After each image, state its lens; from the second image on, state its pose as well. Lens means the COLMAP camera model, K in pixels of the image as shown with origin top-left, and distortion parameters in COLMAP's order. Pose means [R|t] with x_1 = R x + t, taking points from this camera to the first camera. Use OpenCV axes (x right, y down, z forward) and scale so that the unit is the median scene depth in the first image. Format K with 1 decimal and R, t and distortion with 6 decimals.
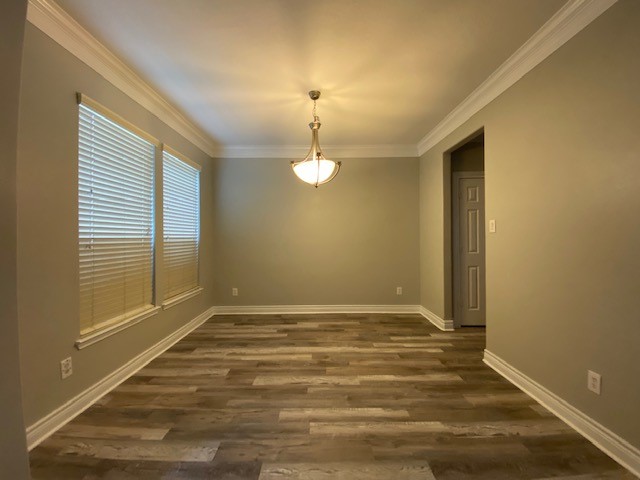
lens RADIAL K [[256.7, 0, 318.4], [0, 256.7, 239.1], [0, 0, 1]] dist [0.019297, -0.020663]
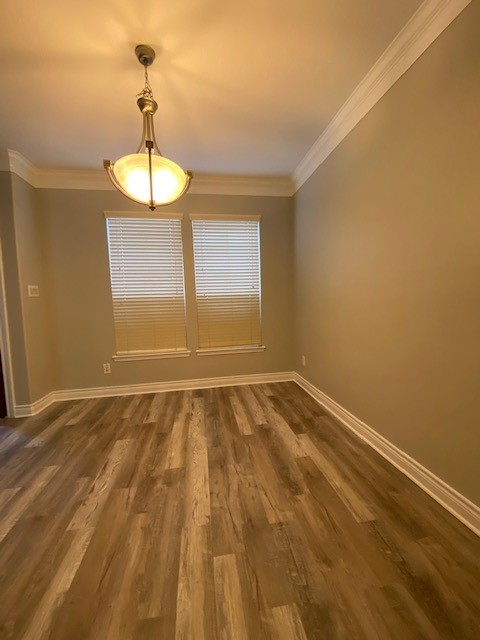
lens RADIAL K [[256.7, 0, 246.7], [0, 256.7, 320.8], [0, 0, 1]] dist [0.019297, -0.020663]
pose [[0.177239, 0.083835, -0.980591, 0.684931], [0.020858, 0.995822, 0.088907, 0.009033], [0.983947, -0.036211, 0.174750, 1.144396]]
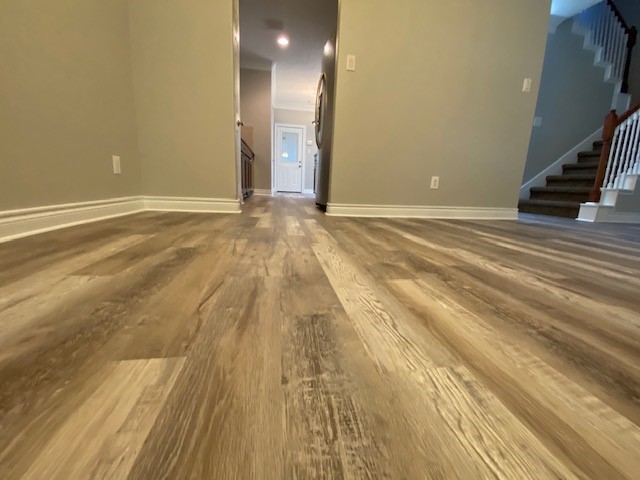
lens RADIAL K [[256.7, 0, 318.4], [0, 256.7, 239.1], [0, 0, 1]] dist [0.019297, -0.020663]
pose [[-0.149900, -0.207408, 0.966702, -0.314017], [-0.041026, 0.978212, 0.203516, 0.369403], [-0.987850, -0.009152, -0.155143, 1.210756]]
